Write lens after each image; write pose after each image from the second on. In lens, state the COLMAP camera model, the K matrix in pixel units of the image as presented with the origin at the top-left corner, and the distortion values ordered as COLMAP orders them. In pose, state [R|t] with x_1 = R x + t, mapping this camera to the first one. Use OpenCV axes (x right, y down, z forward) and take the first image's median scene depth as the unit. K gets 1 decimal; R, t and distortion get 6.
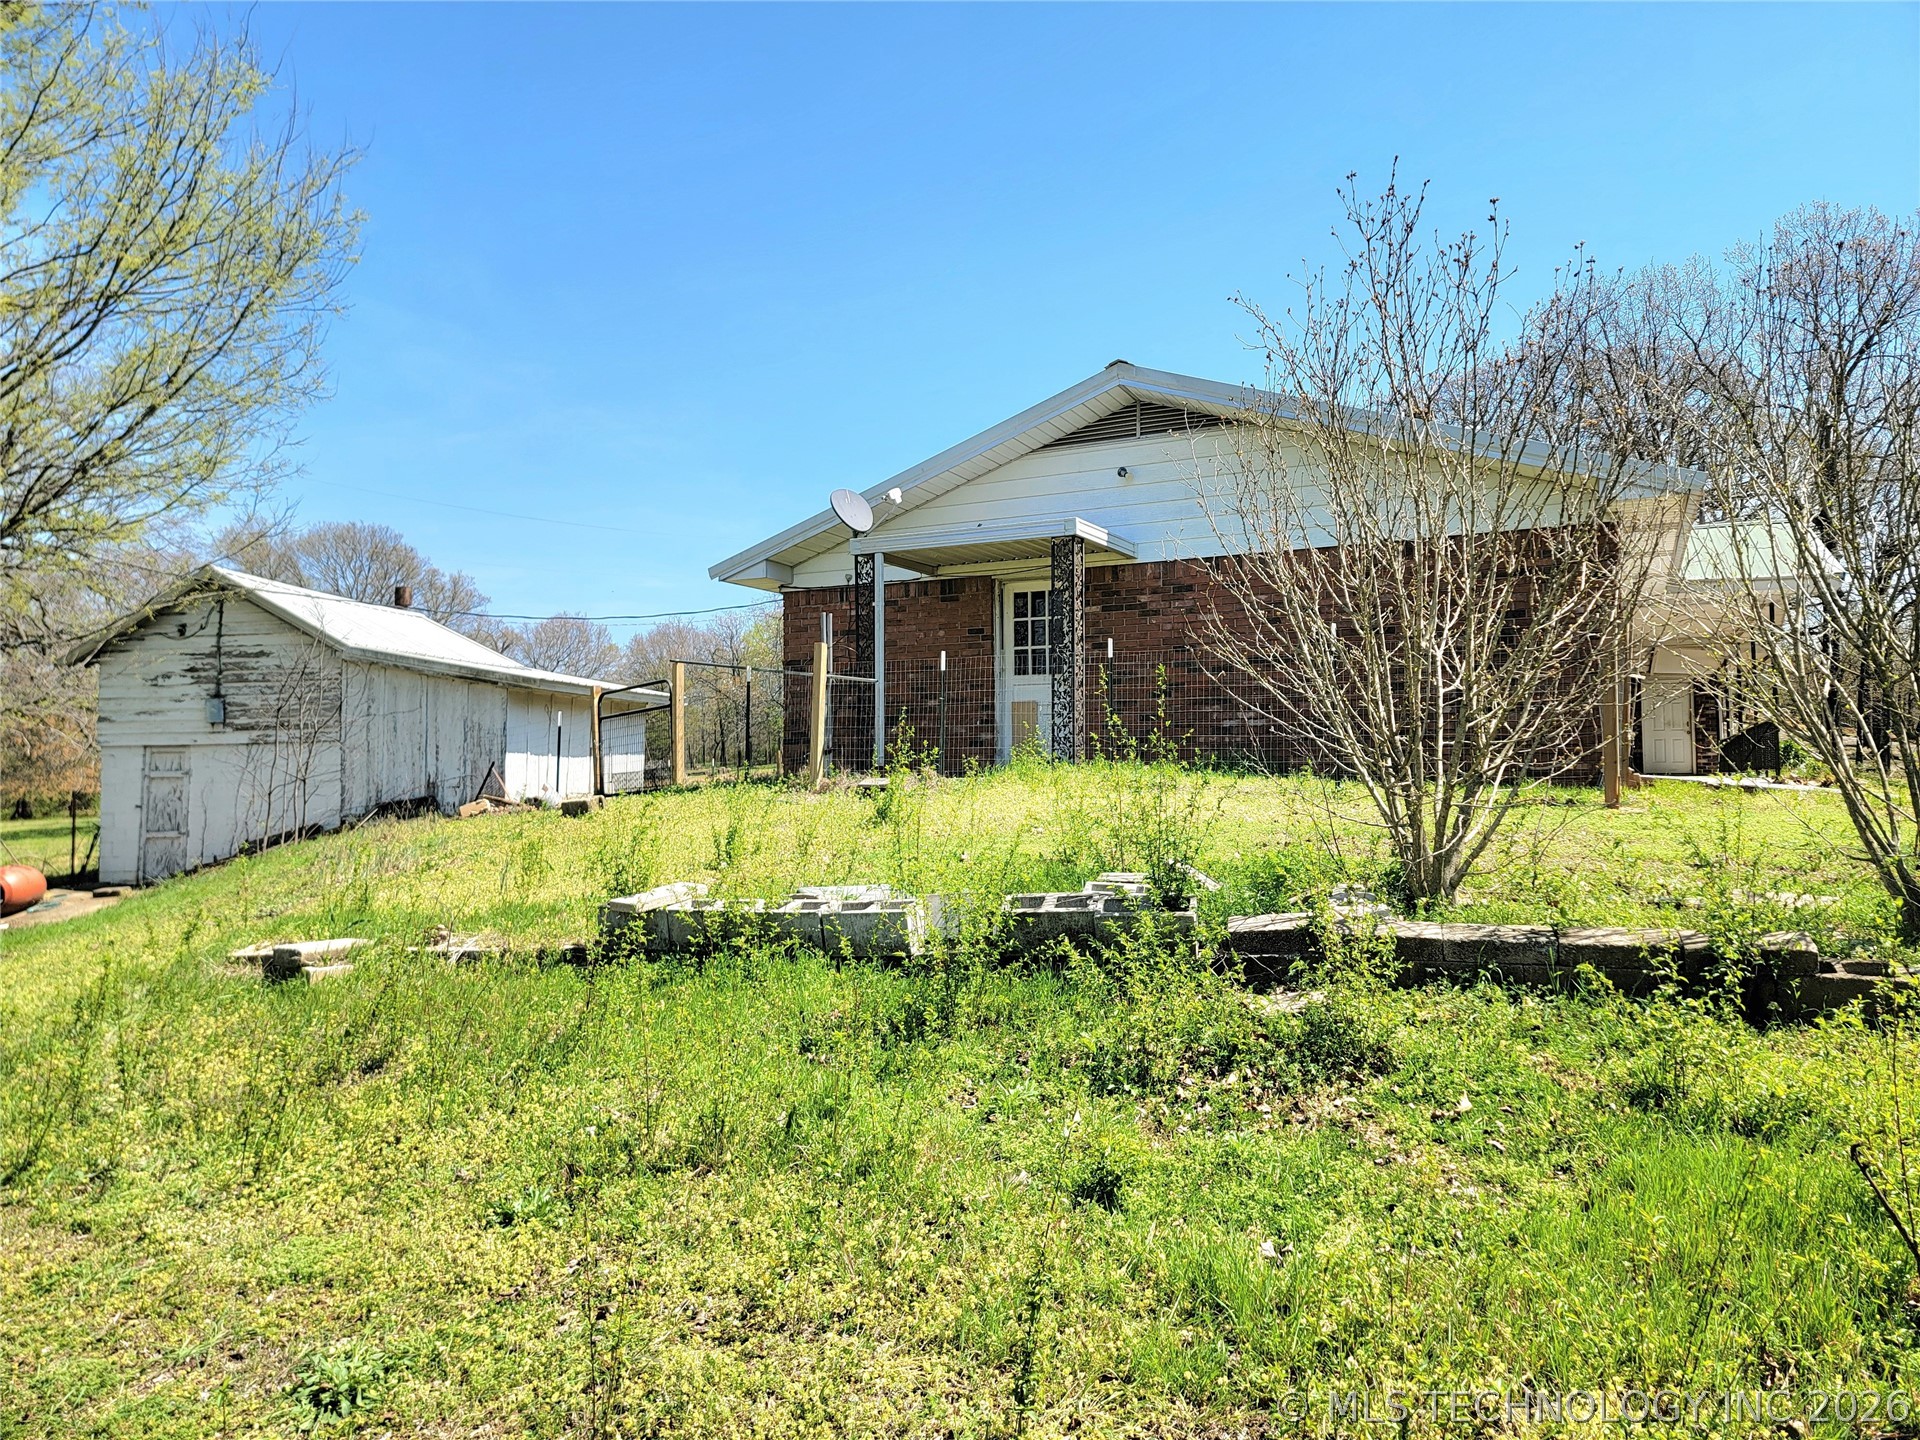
lens RADIAL K [[1422.8, 0, 957.6], [0, 1422.8, 725.3], [0, 0, 1]] dist [0.101114, -0.061360]
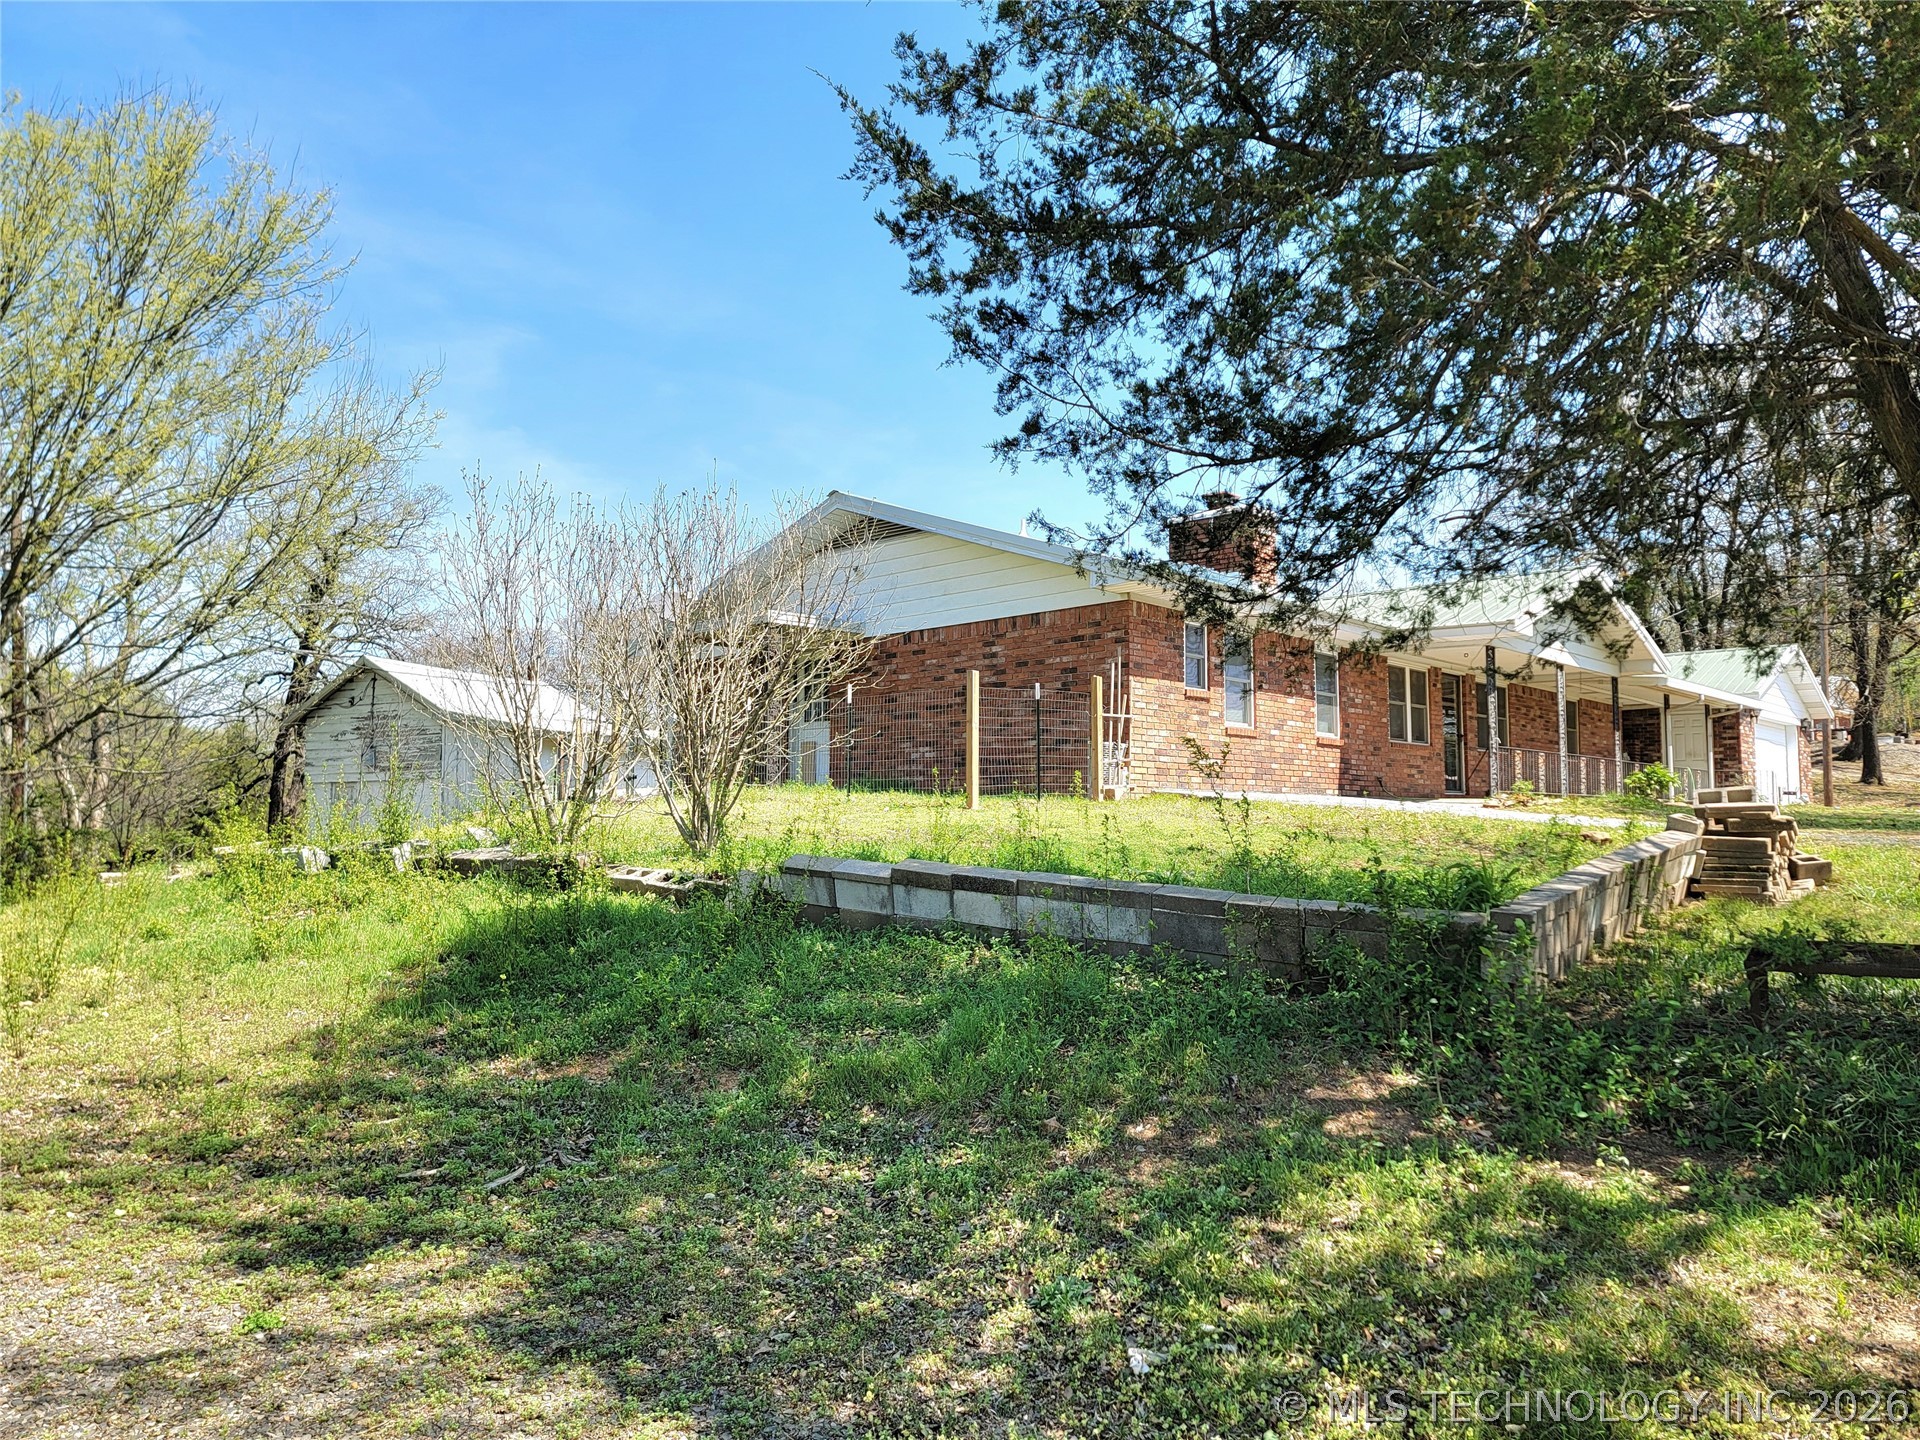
lens RADIAL K [[1422.8, 0, 964.9], [0, 1422.8, 734.0], [0, 0, 1]] dist [0.101114, -0.061360]
pose [[0.960841, -0.009699, -0.276932, 0.569291], [-0.001123, 0.999243, -0.038892, 0.027652], [0.277100, 0.037680, 0.960102, -0.242095]]
